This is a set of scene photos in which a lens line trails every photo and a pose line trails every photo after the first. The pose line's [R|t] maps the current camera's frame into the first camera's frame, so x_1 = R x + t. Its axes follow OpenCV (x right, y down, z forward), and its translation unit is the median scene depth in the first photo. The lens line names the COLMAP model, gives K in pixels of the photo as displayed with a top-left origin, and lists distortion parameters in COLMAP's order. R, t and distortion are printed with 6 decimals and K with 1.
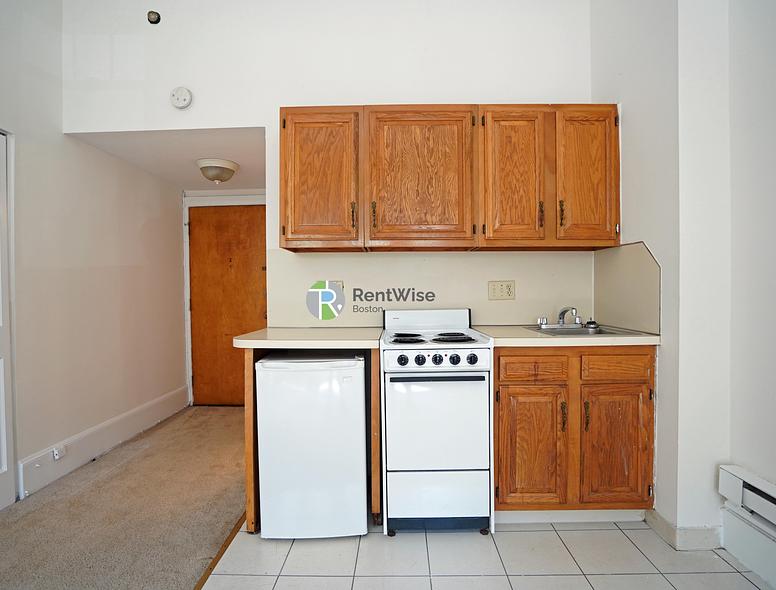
lens RADIAL K [[406.3, 0, 385.7], [0, 406.3, 296.0], [0, 0, 1]] dist [-0.034989, 0.008839]
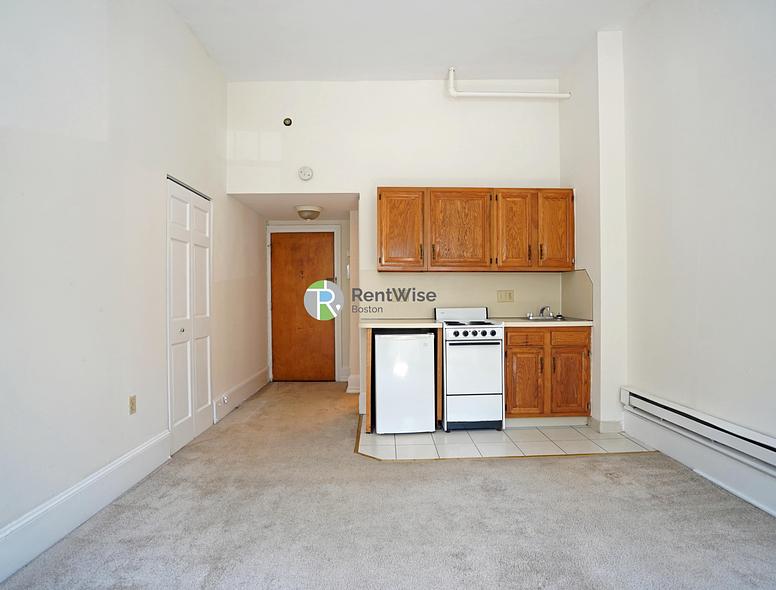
lens RADIAL K [[406.3, 0, 391.9], [0, 406.3, 295.1], [0, 0, 1]] dist [-0.034989, 0.008839]
pose [[0.999221, 0.004388, 0.039220, -0.271017], [-0.003806, 0.999882, -0.014909, 0.008661], [-0.039280, 0.014748, 0.999119, -0.704601]]
